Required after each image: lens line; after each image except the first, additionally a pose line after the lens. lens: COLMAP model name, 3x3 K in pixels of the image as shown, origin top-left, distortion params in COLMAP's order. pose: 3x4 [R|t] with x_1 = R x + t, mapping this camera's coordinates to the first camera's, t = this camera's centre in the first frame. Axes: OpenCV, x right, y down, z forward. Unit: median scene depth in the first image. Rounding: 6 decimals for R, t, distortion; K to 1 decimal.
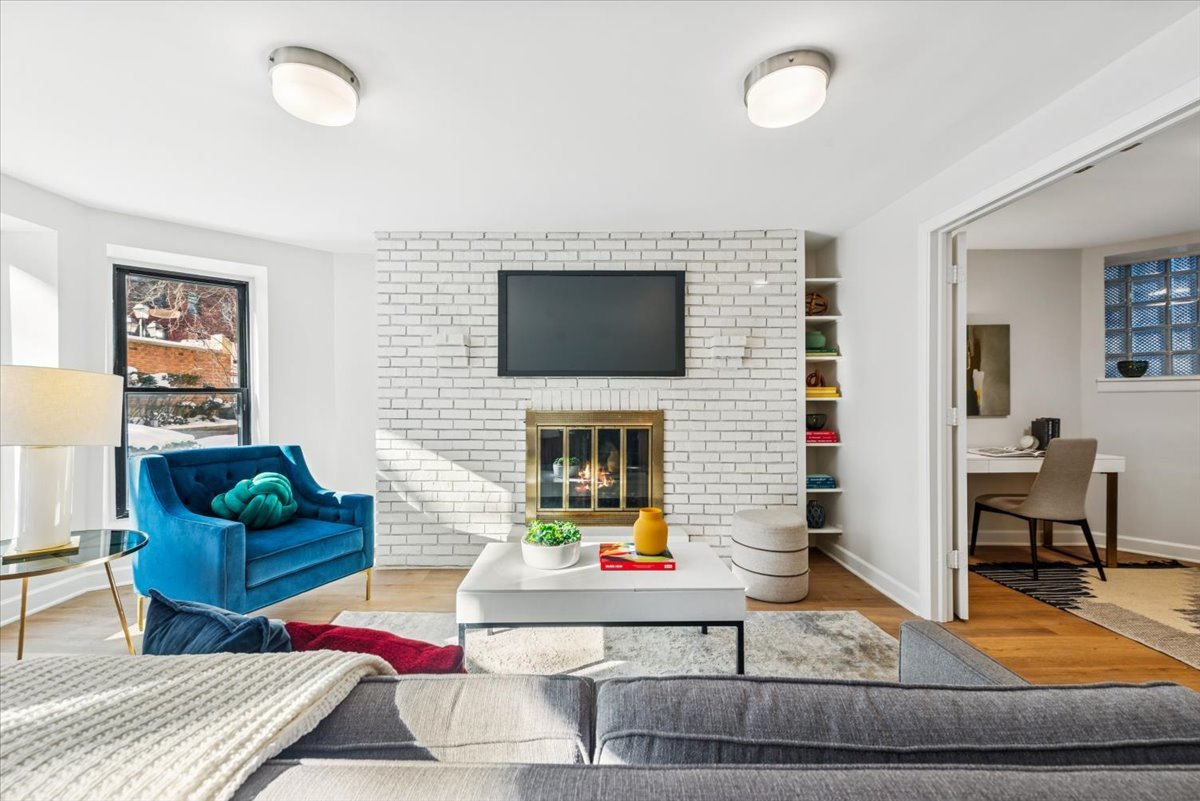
lens RADIAL K [[489.3, 0, 593.6], [0, 489.3, 393.1], [0, 0, 1]] dist [0.012488, -0.003627]
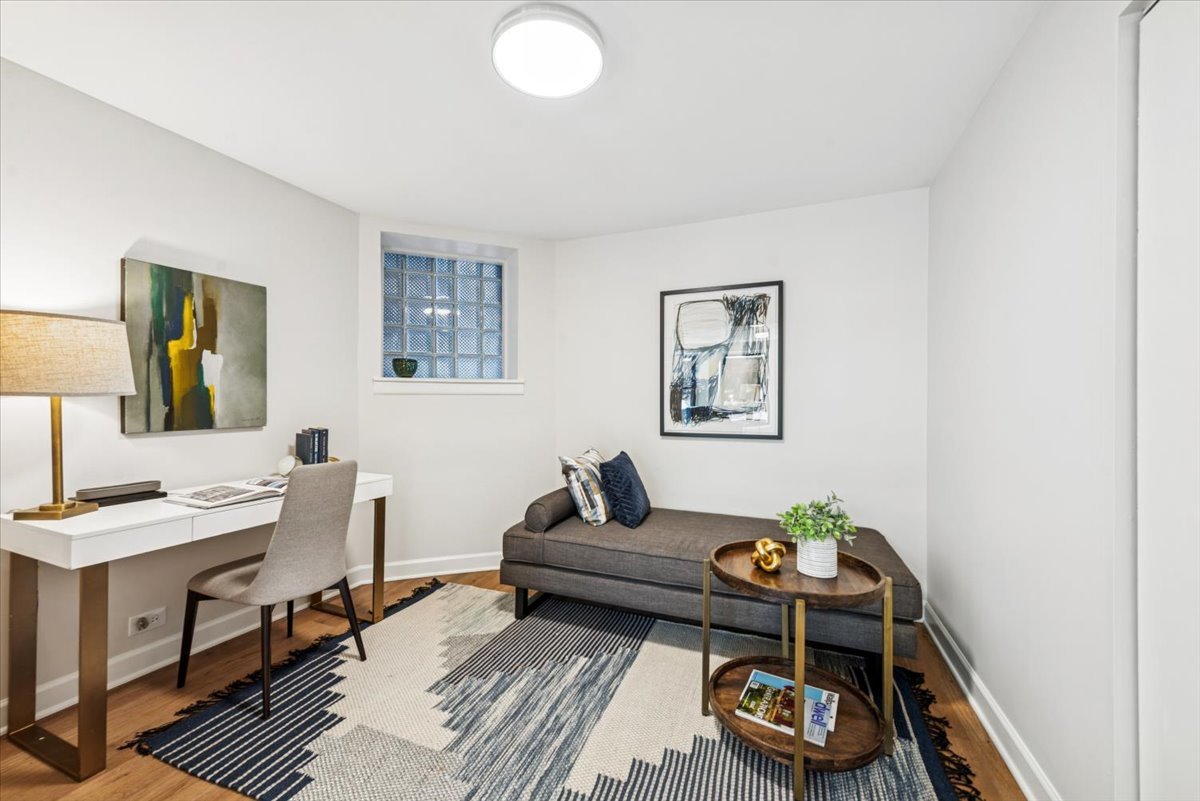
lens RADIAL K [[471.9, 0, 583.5], [0, 471.9, 403.7], [0, 0, 1]] dist [0.012234, -0.001765]
pose [[0.399224, 0.004210, 0.916844, 0.496792], [-0.011289, 0.999936, 0.000324, 0.011270], [-0.916784, -0.010479, 0.399246, 0.413594]]
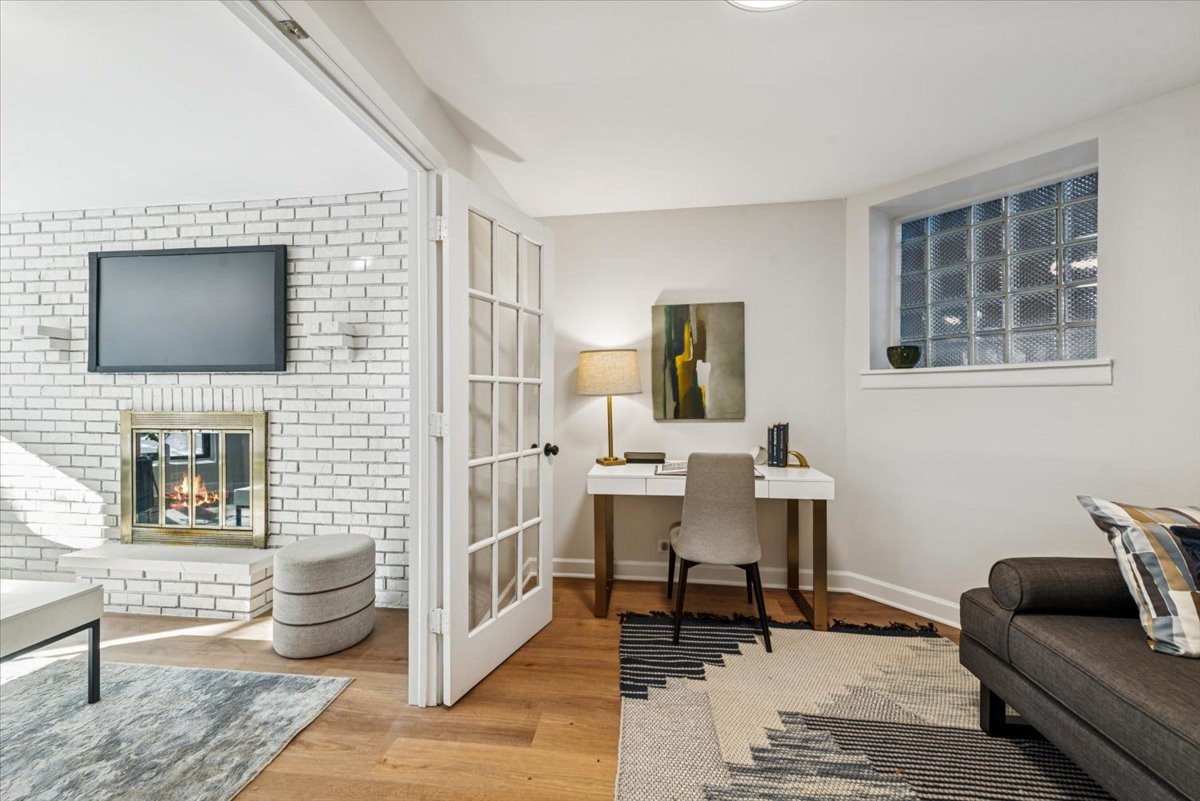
lens RADIAL K [[471.9, 0, 590.9], [0, 471.9, 394.0], [0, 0, 1]] dist [0.012234, -0.001765]
pose [[0.991044, -0.000713, -0.133537, 0.801975], [0.001690, 0.999973, 0.007204, -0.000009], [0.133529, -0.007365, 0.991018, 0.262771]]
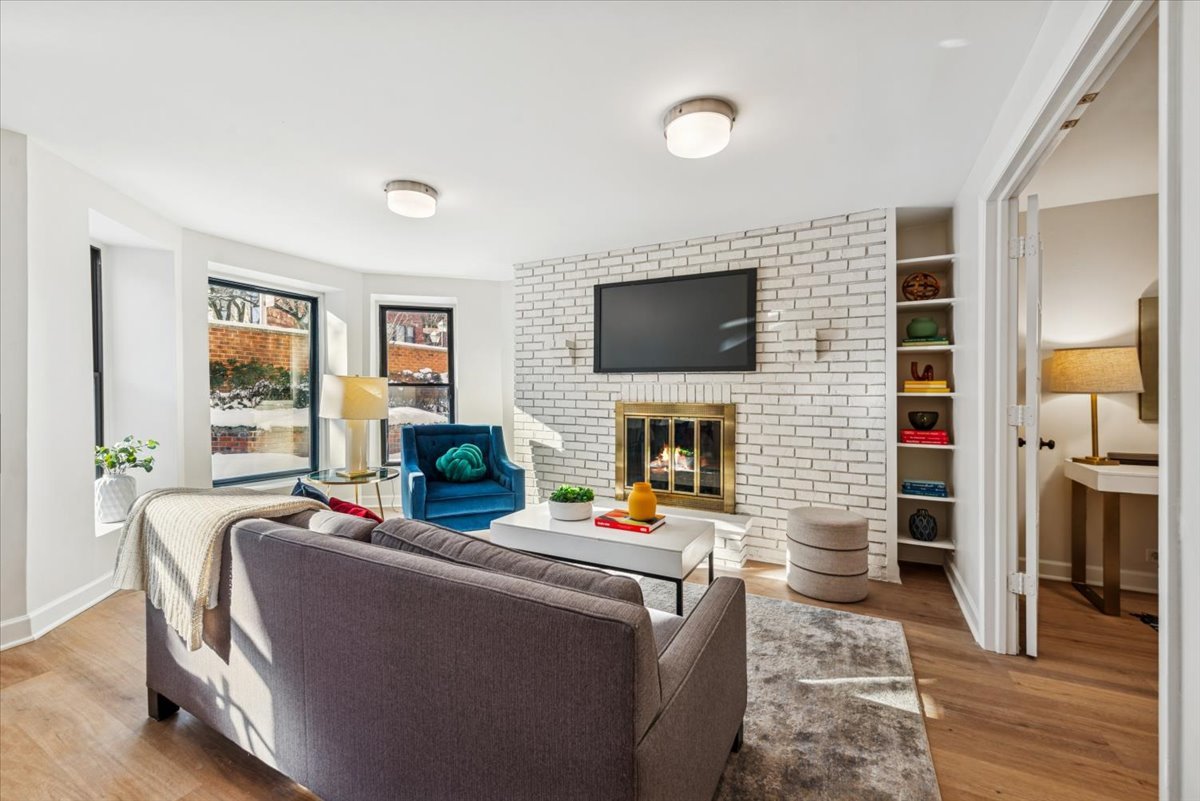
lens RADIAL K [[504.8, 0, 586.1], [0, 504.8, 390.3], [0, 0, 1]] dist [0.009025, -0.002835]
pose [[0.875186, 0.004812, -0.483762, 0.383401], [-0.002933, 0.999985, 0.004641, 0.002687], [0.483777, -0.002644, 0.875187, -0.095888]]
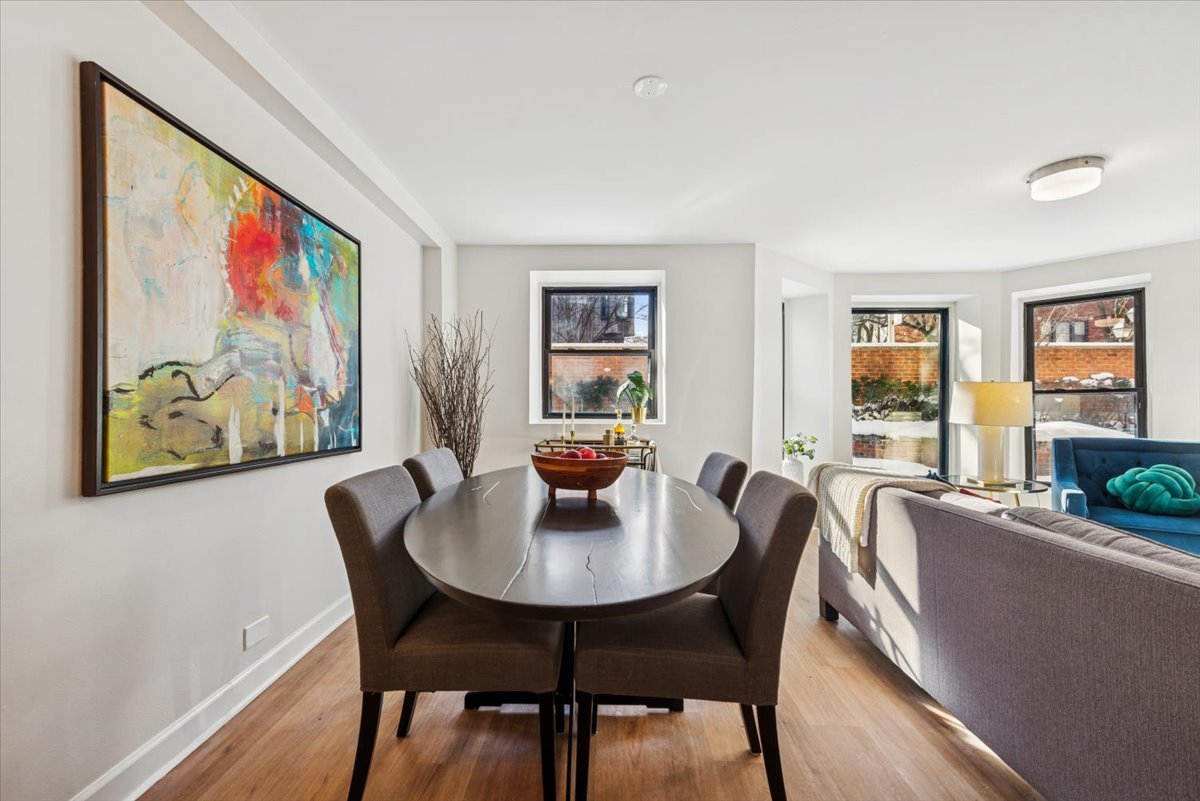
lens RADIAL K [[489.3, 0, 585.6], [0, 489.3, 416.0], [0, 0, 1]] dist [0.012488, -0.003627]
pose [[-0.054995, 0.020881, -0.998268, 0.515121], [0.008713, 0.999753, 0.020432, 0.024709], [0.998449, -0.007575, -0.055163, -0.183652]]
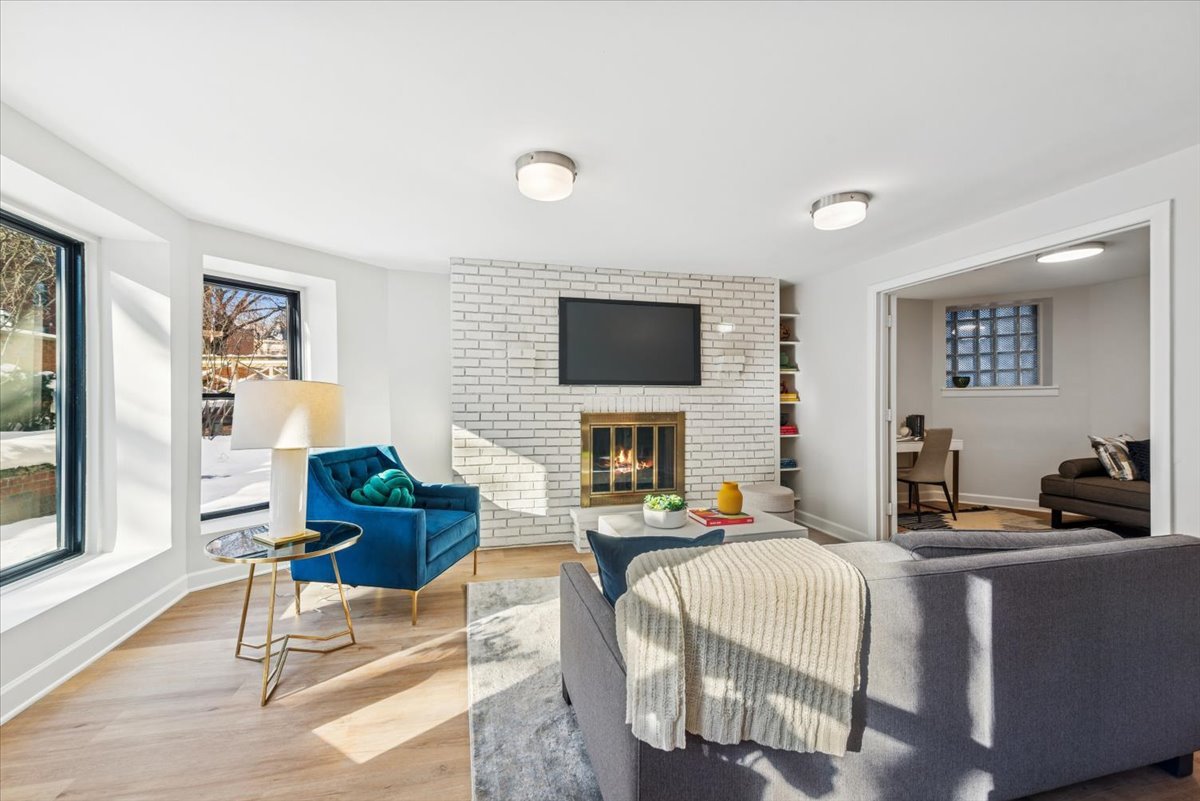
lens RADIAL K [[471.9, 0, 594.3], [0, 471.9, 394.3], [0, 0, 1]] dist [0.012234, -0.001765]
pose [[0.969459, 0.001212, 0.245252, -0.390965], [-0.001416, 0.999999, 0.000654, -0.011293], [-0.245251, -0.000981, 0.969459, -0.147345]]
